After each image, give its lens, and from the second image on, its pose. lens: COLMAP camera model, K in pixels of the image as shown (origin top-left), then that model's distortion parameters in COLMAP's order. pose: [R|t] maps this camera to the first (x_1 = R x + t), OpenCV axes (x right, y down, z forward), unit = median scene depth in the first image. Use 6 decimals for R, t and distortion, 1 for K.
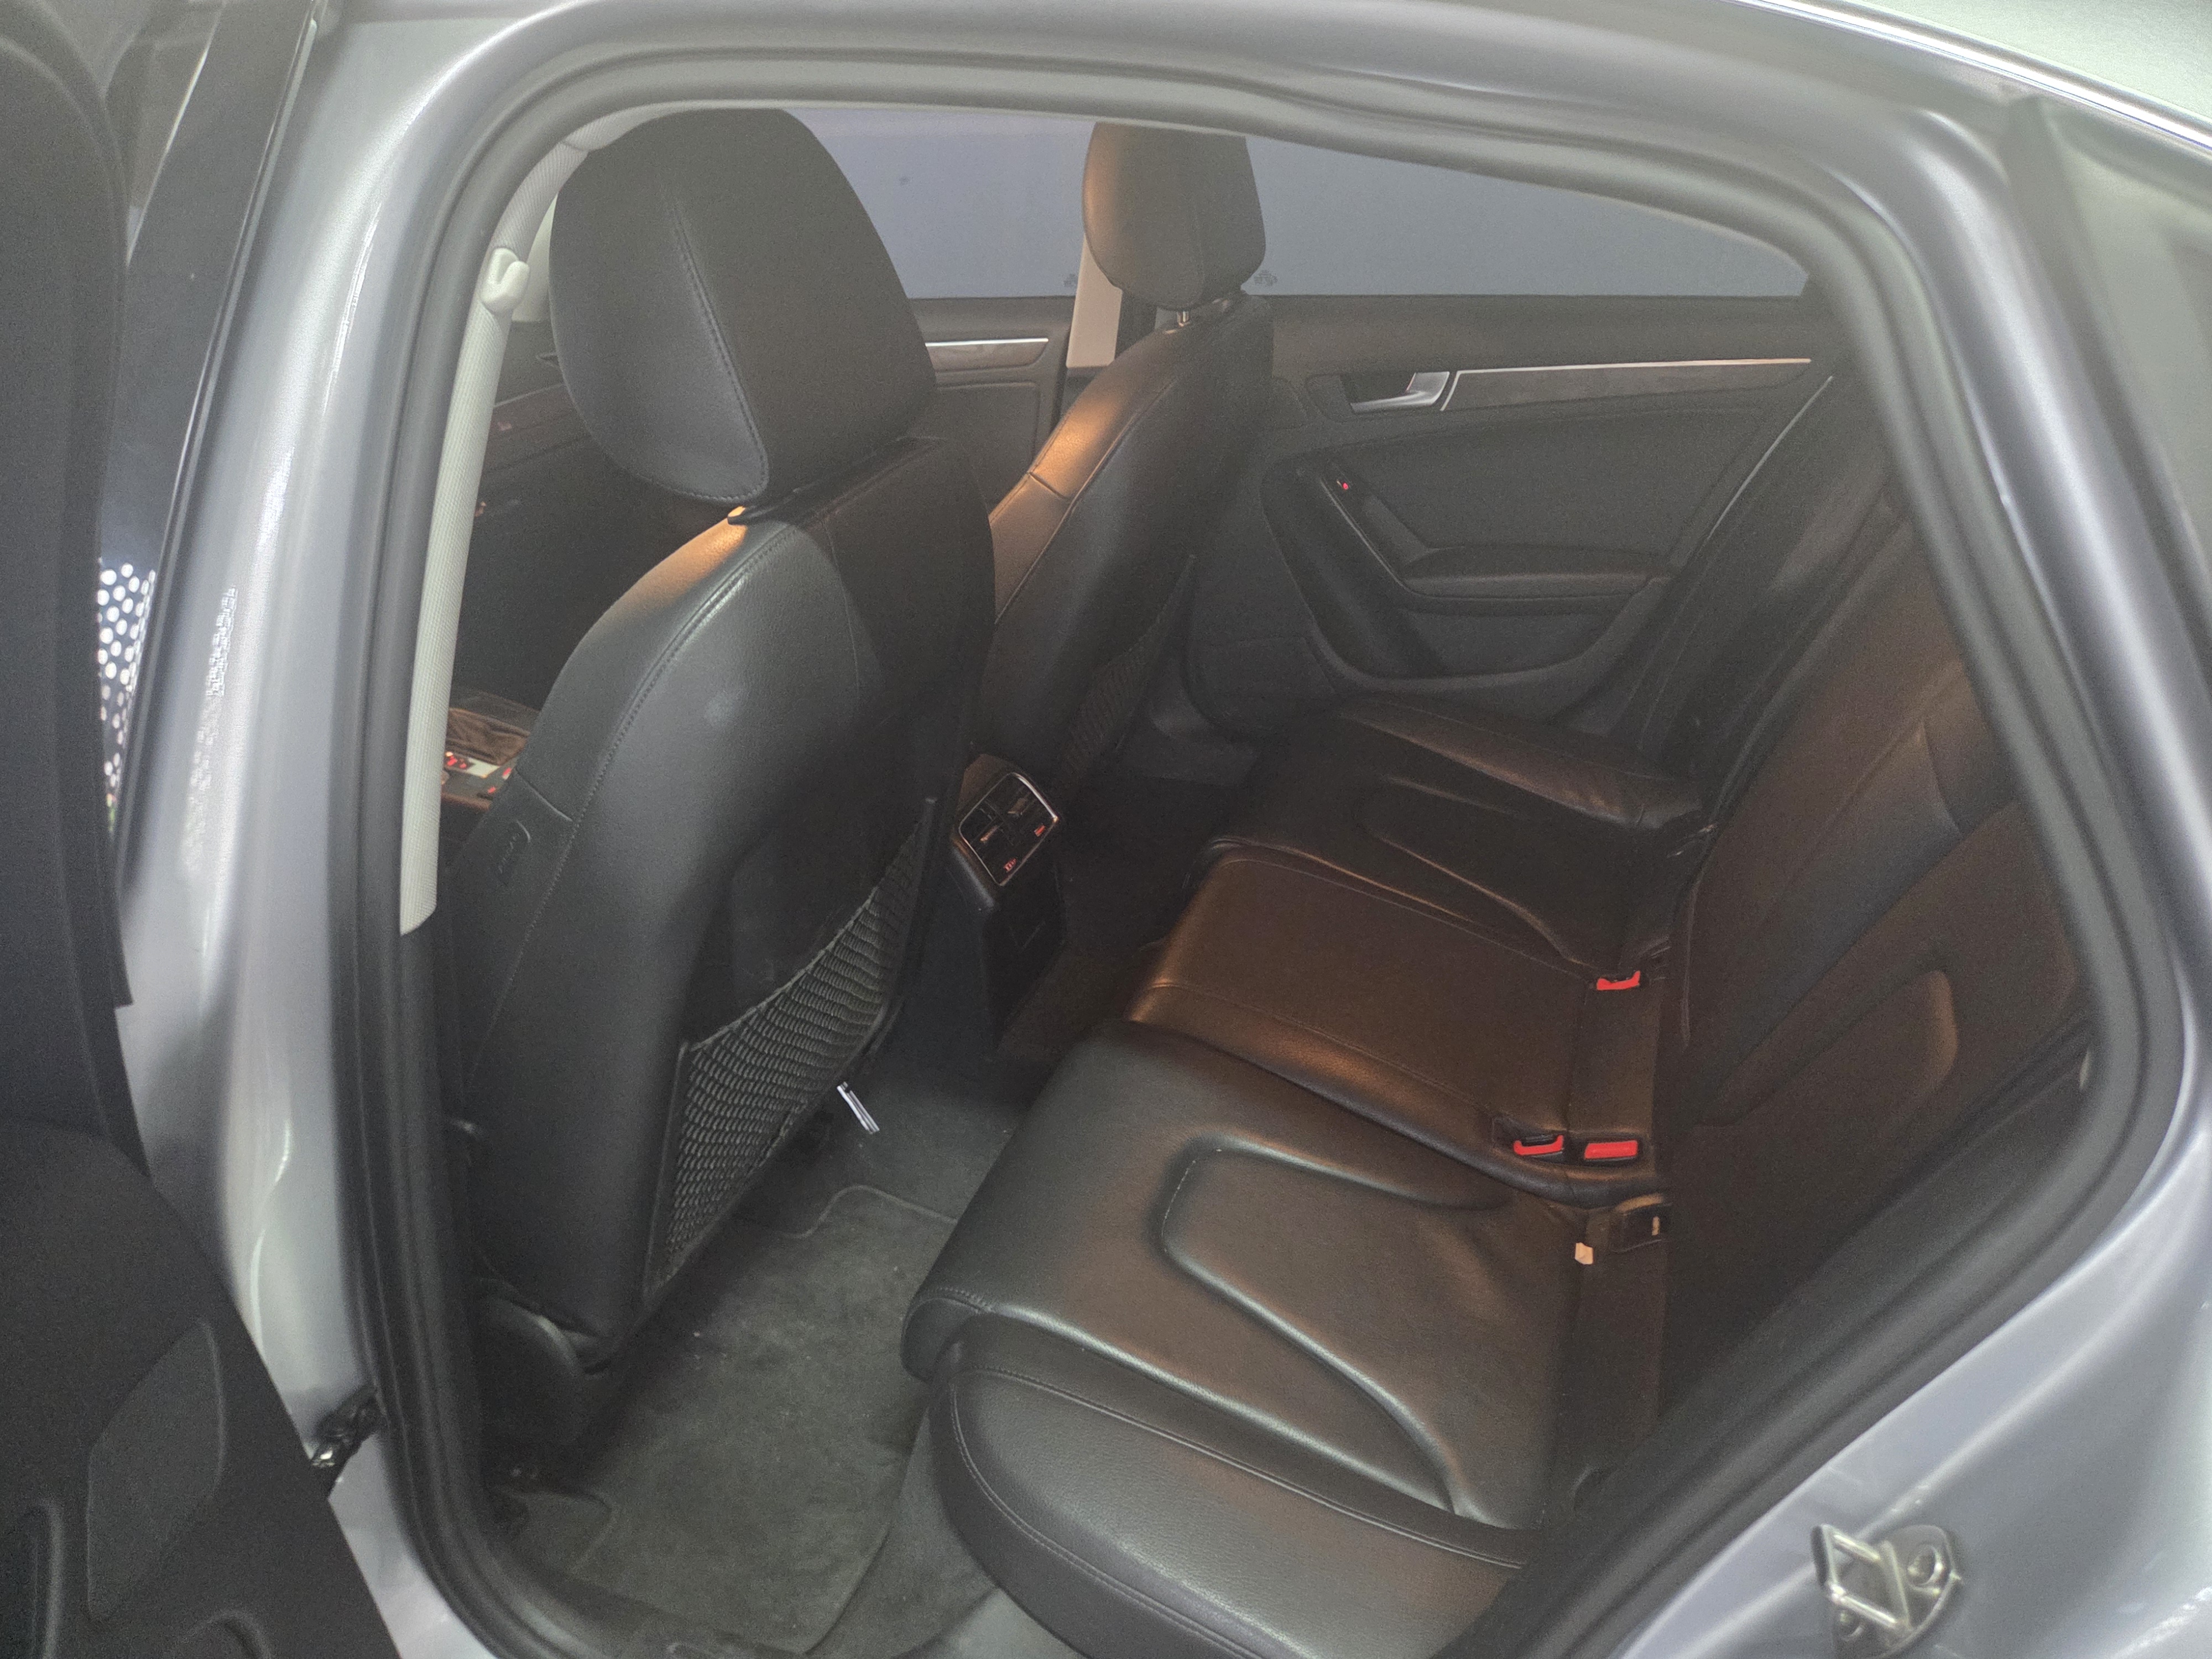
lens RADIAL K [[1450.3, 0, 1074.1], [0, 1450.3, 823.3], [0, 0, 1]] dist [0.003611, -0.000249]
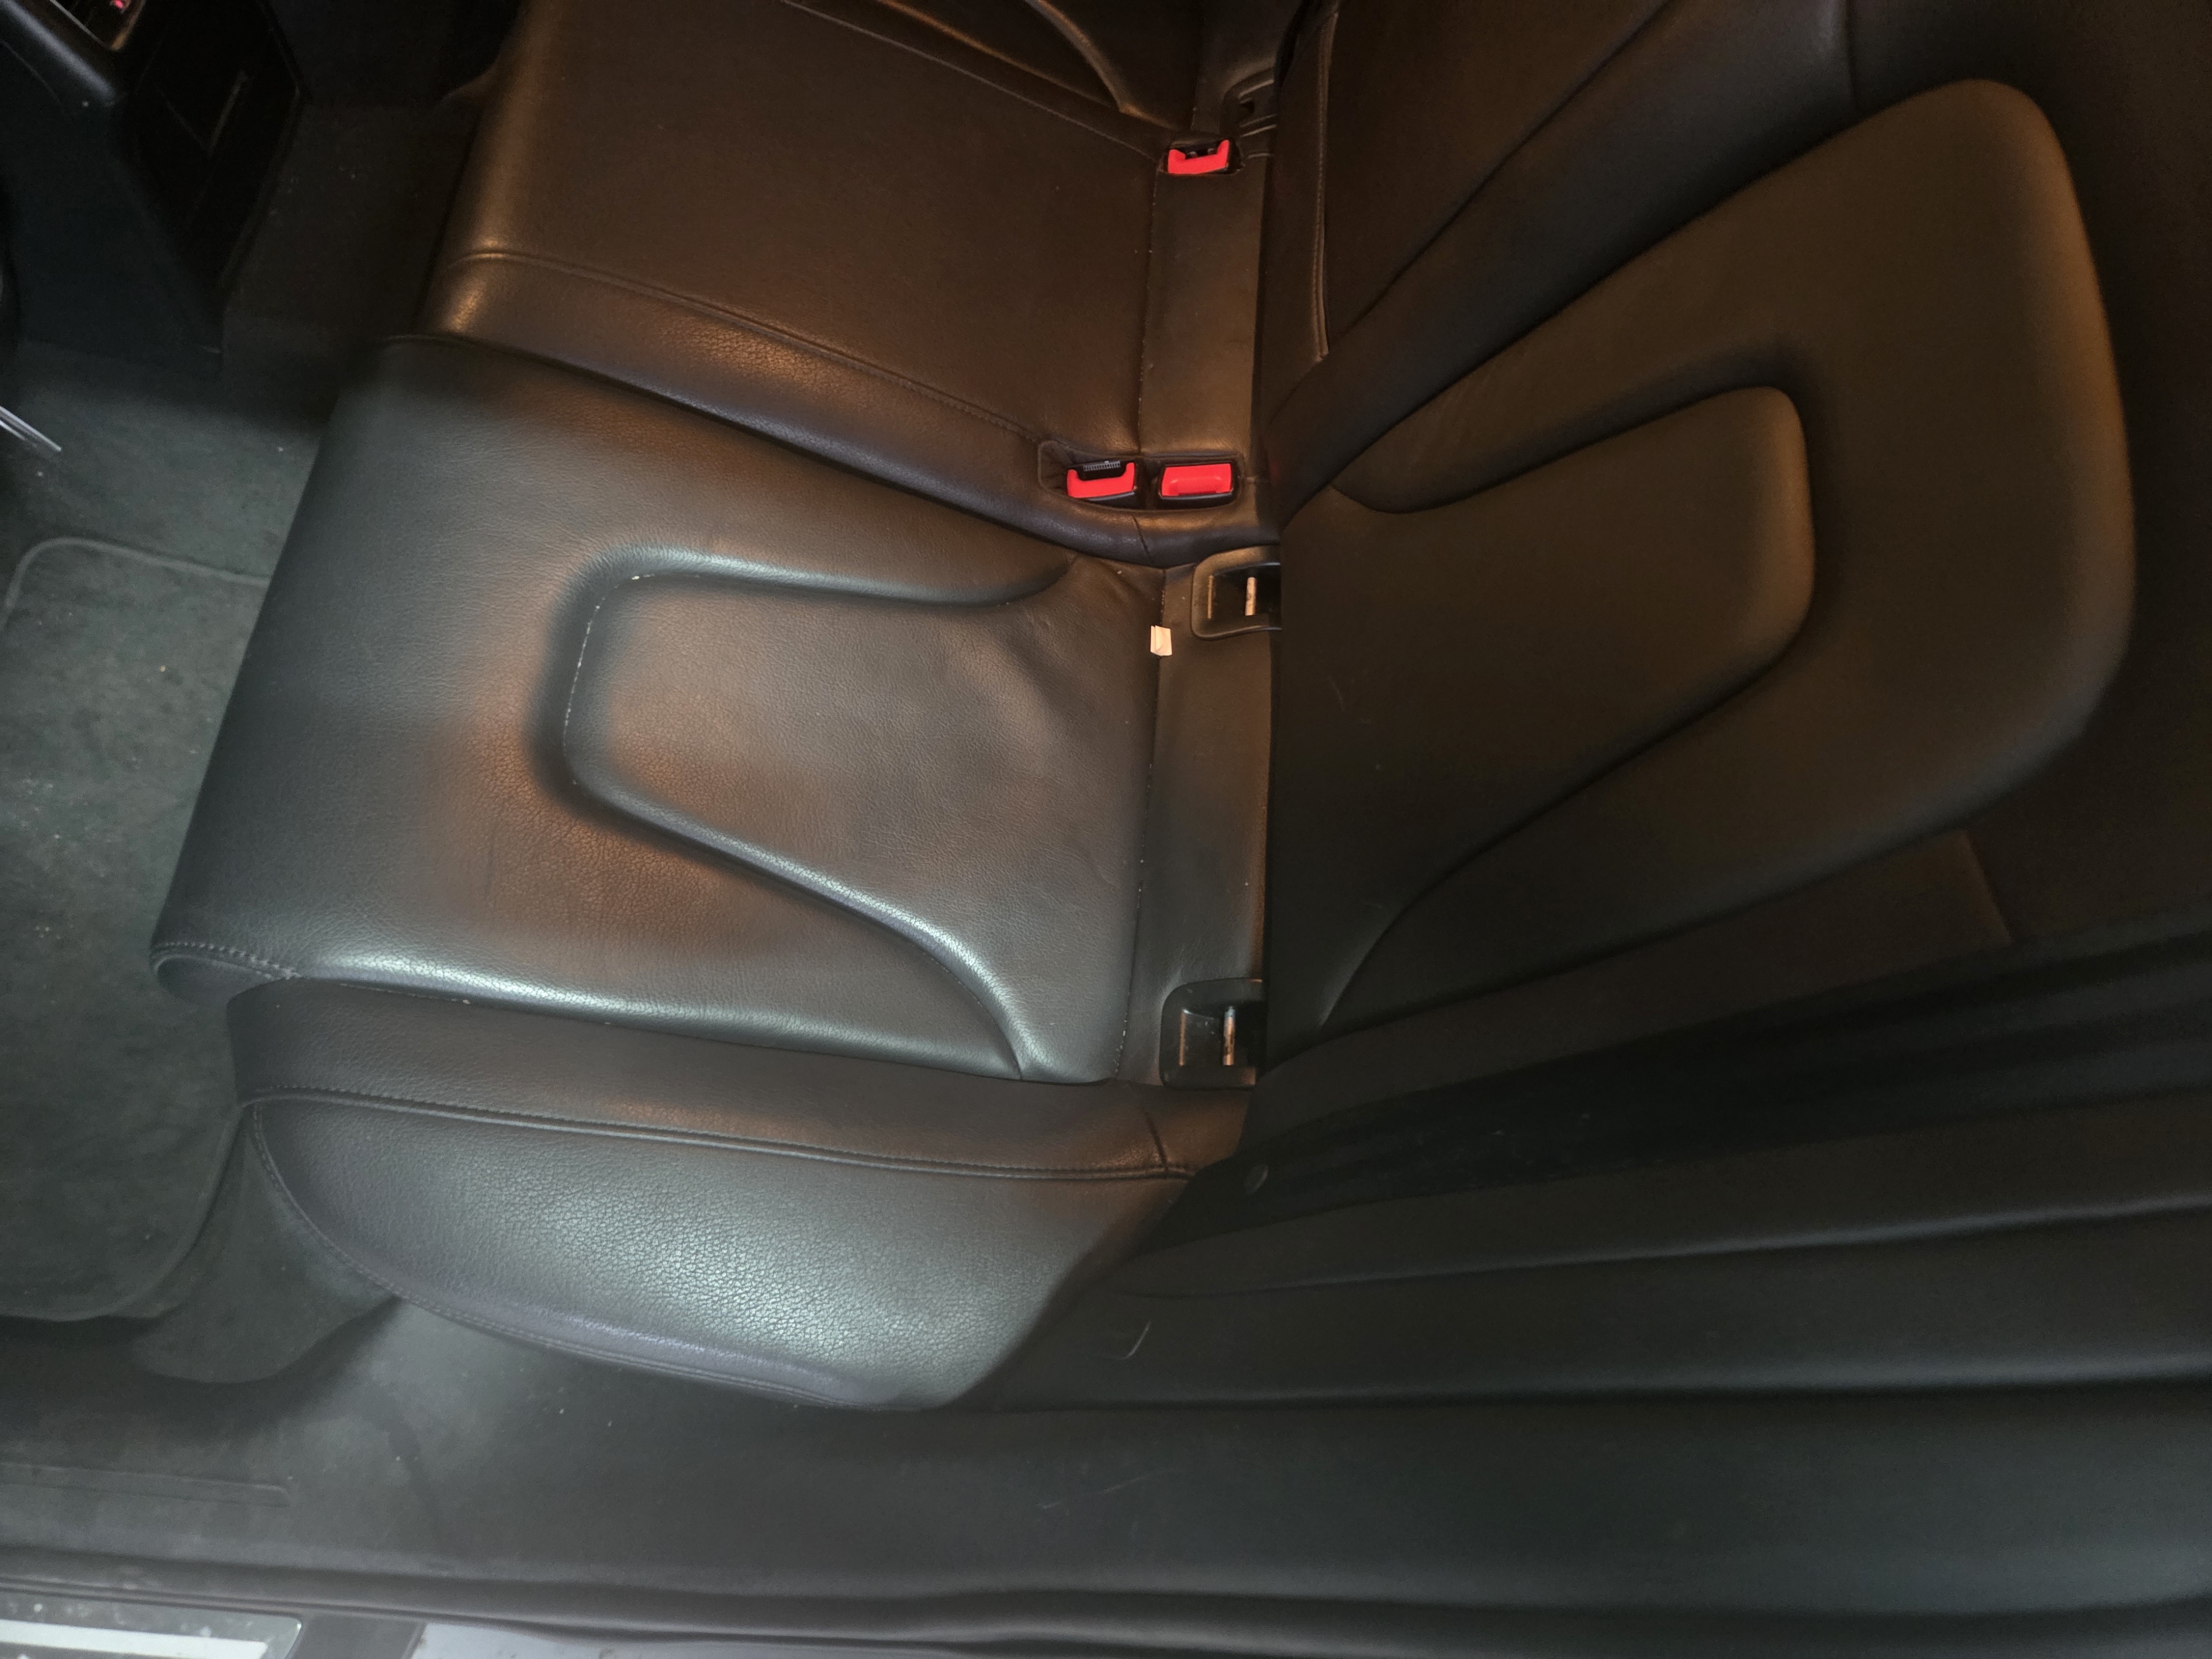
lens RADIAL K [[1485.2, 0, 1106.6], [0, 1485.2, 855.8], [0, 0, 1]] dist [0.006373, -0.005336]
pose [[0.931843, -0.196730, 0.304902, 0.066313], [-0.044442, 0.772070, 0.633982, -0.095006], [-0.360129, -0.604323, 0.710705, 0.376002]]
